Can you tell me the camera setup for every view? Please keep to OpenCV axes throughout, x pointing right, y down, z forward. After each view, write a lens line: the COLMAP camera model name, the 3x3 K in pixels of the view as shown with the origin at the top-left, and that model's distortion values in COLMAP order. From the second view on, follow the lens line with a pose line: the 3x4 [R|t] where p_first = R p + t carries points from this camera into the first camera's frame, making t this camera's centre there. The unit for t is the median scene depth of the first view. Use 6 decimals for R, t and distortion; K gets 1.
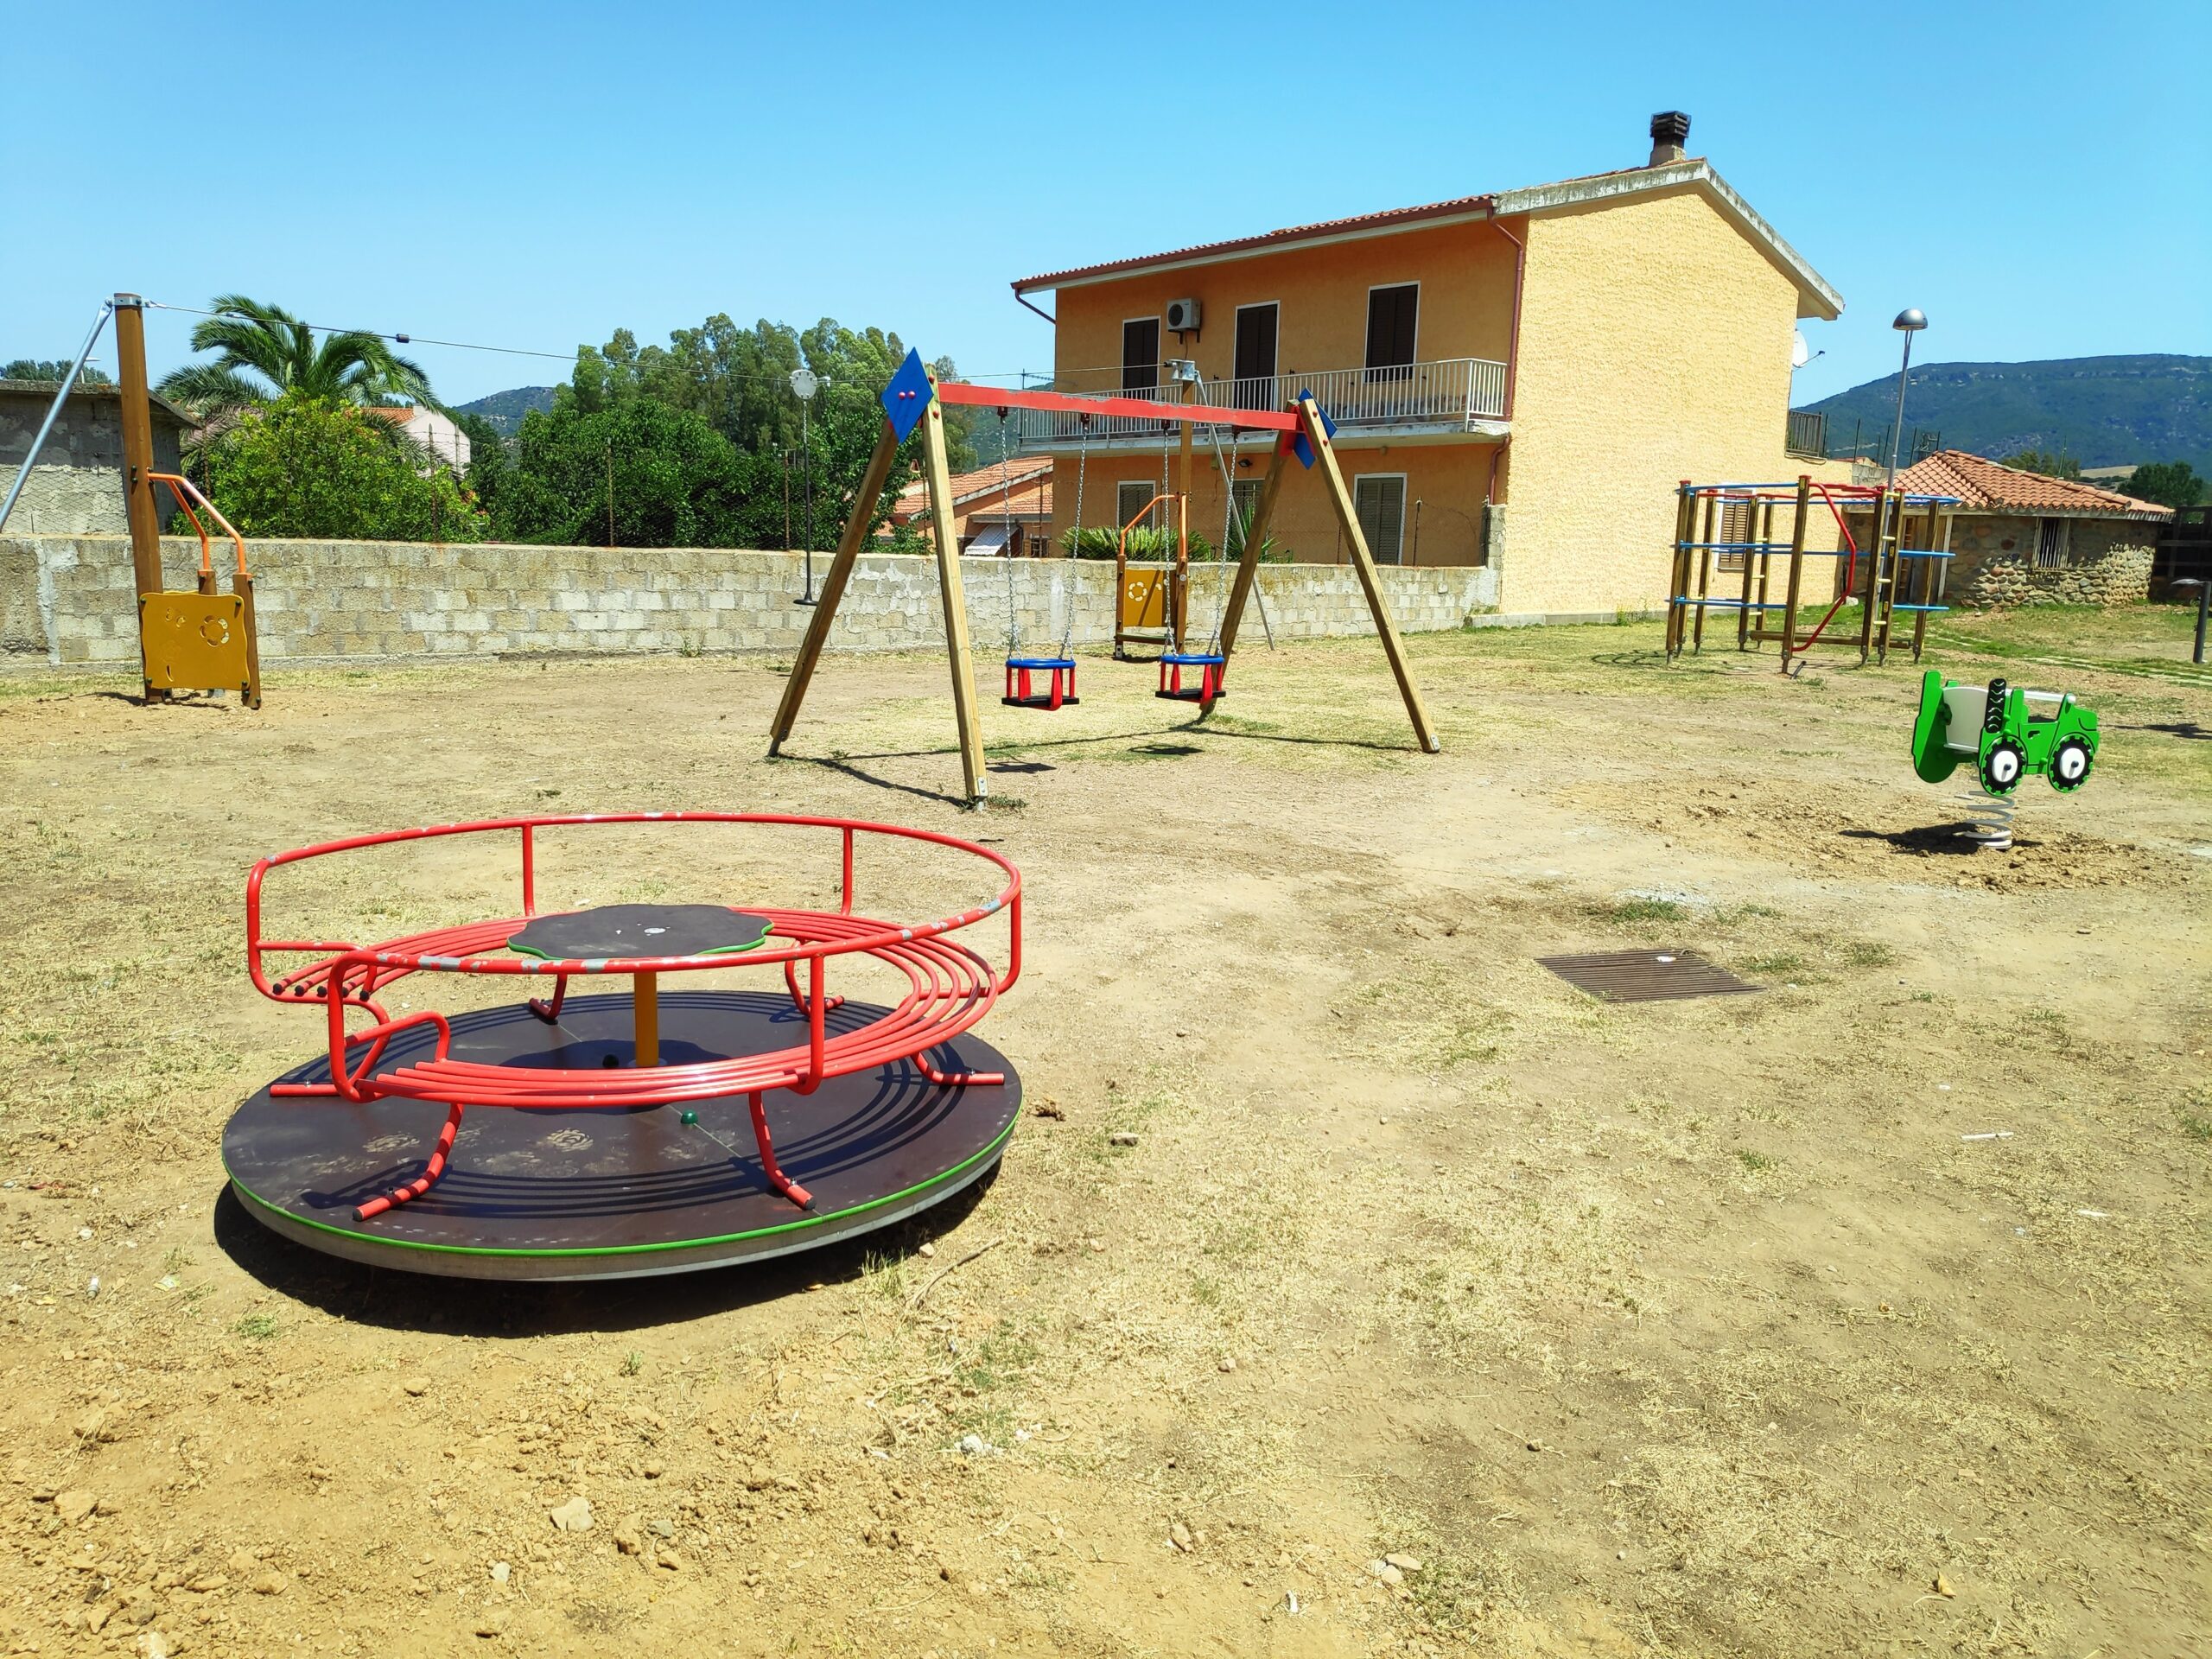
lens RADIAL K [[1579.4, 0, 1102.7], [0, 1579.4, 829.3], [0, 0, 1]] dist [0.022971, -0.024951]
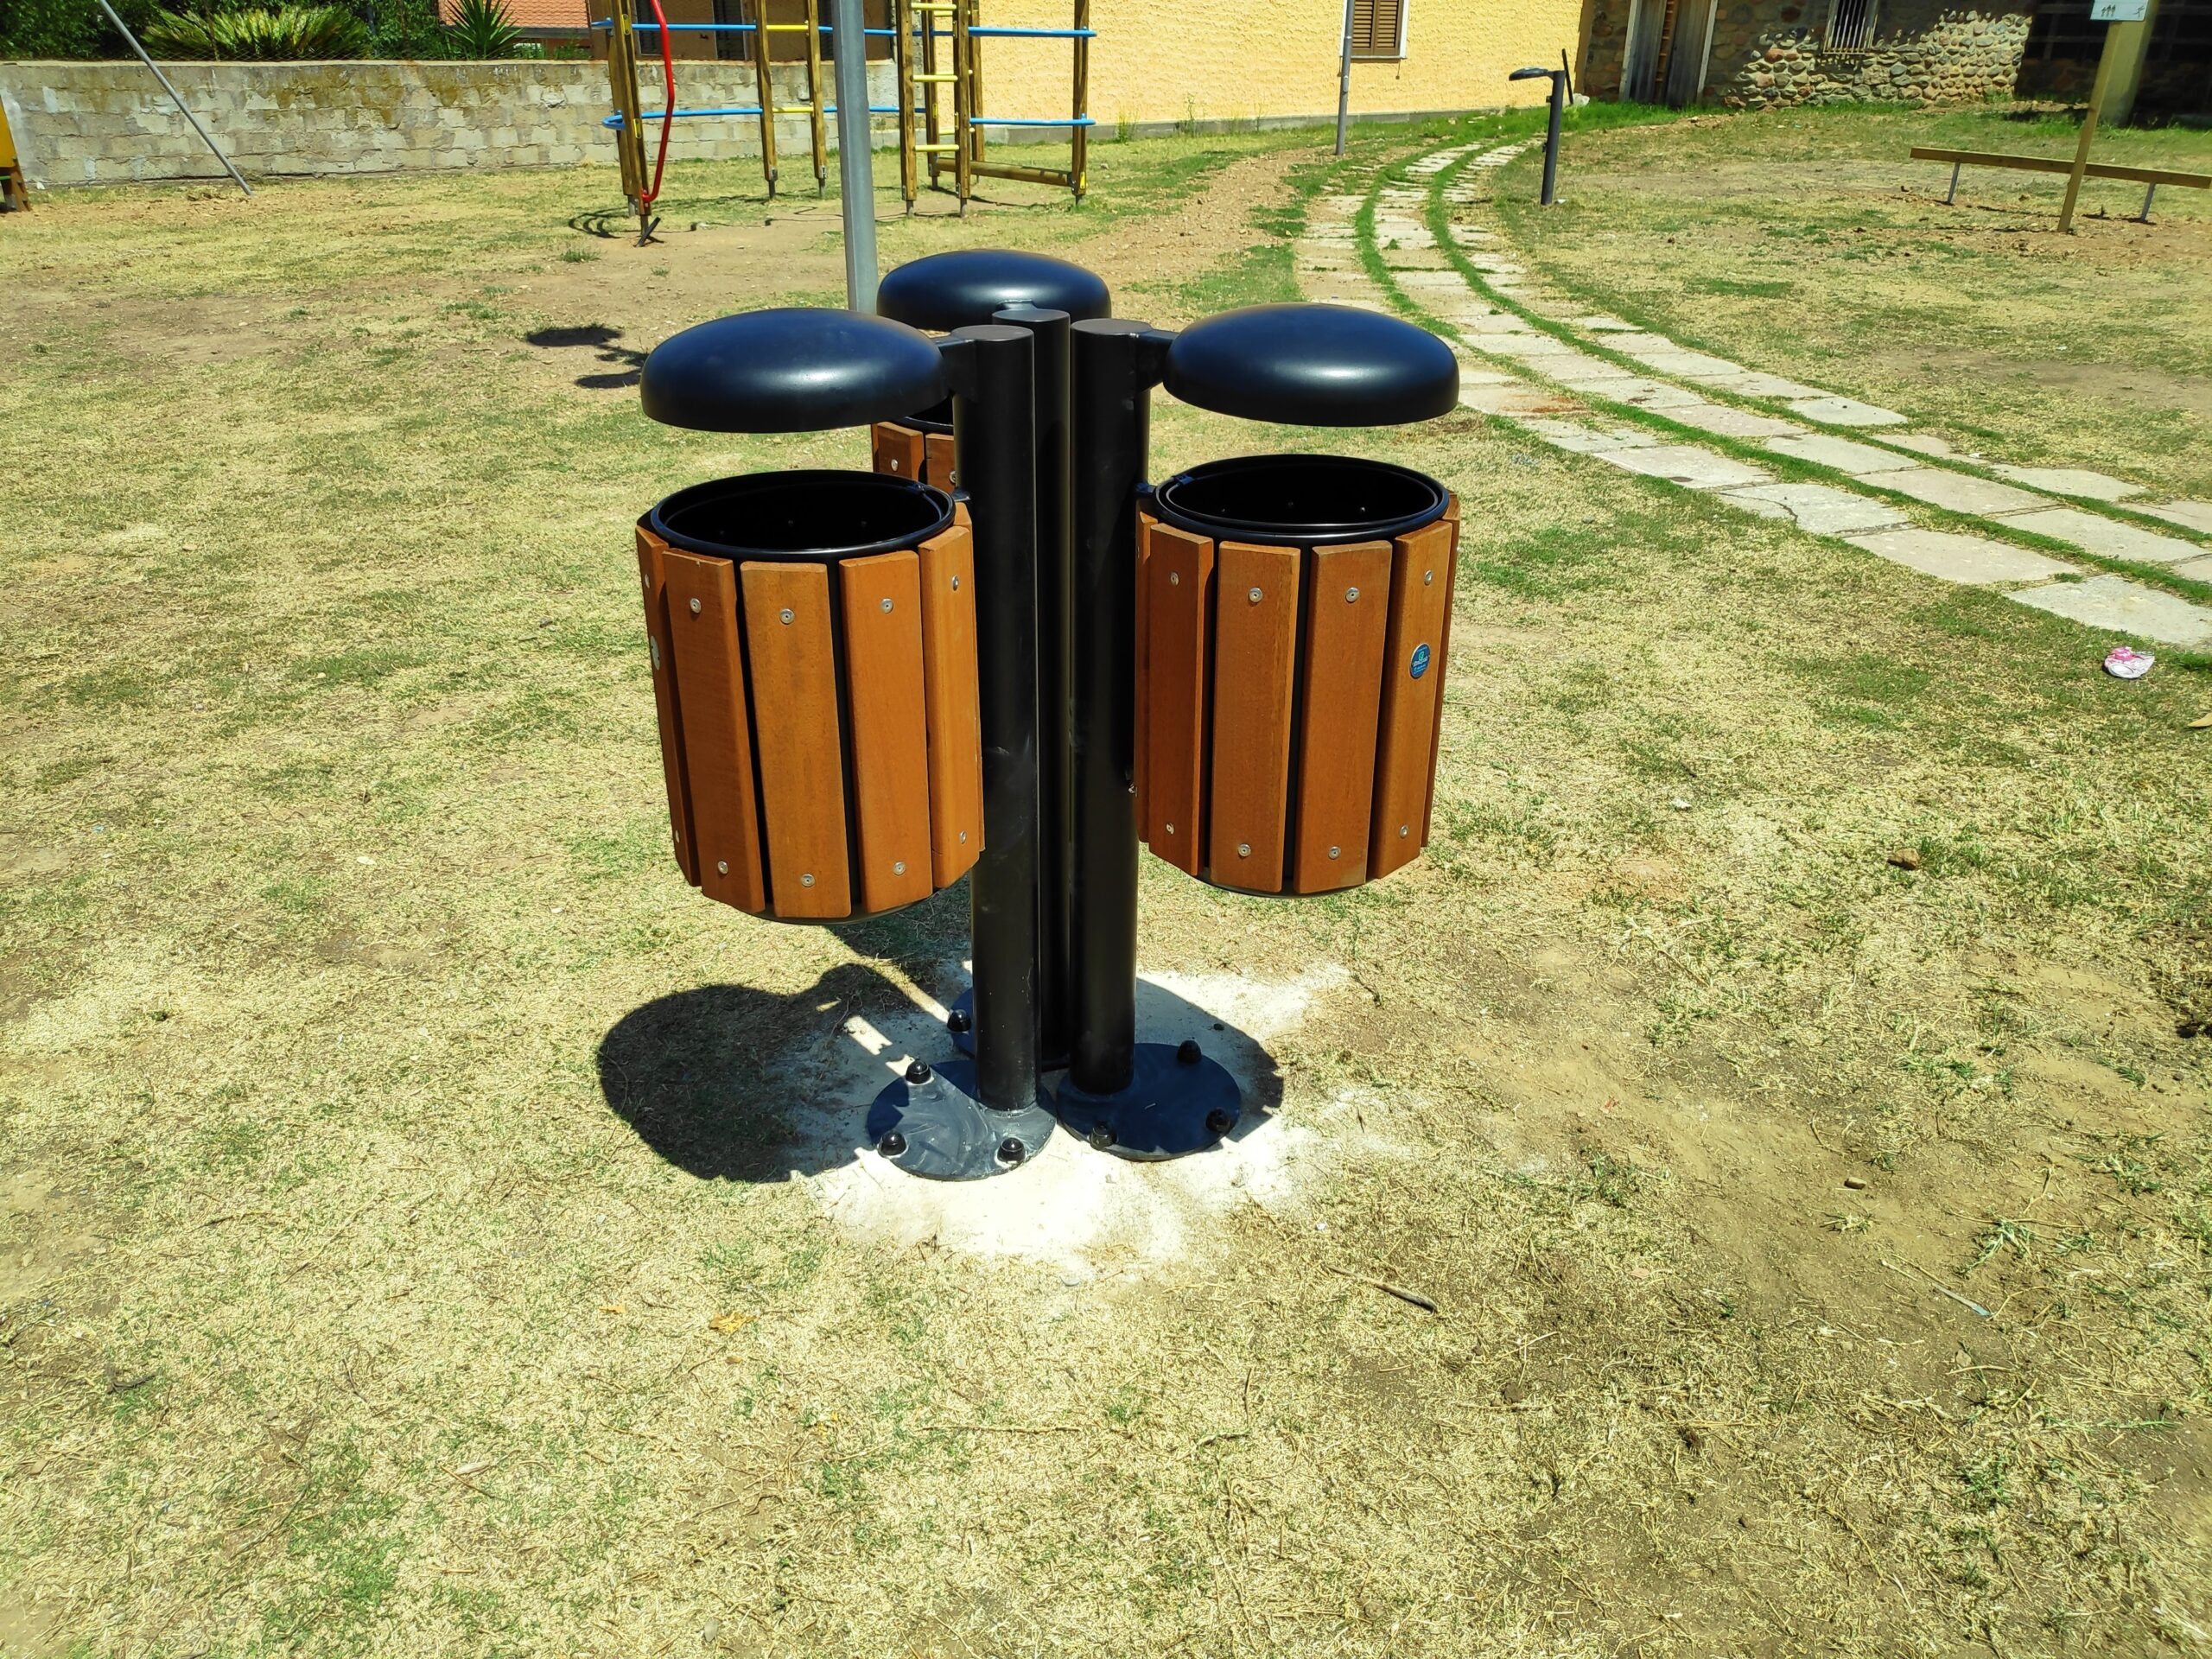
lens RADIAL K [[1579.4, 0, 1118.9], [0, 1579.4, 836.0], [0, 0, 1]] dist [0.022971, -0.024951]
pose [[0.992168, 0.040635, -0.118117, 0.411654], [-0.005293, 0.958436, 0.285259, -0.025631], [0.124799, -0.282400, 0.951144, 0.173608]]
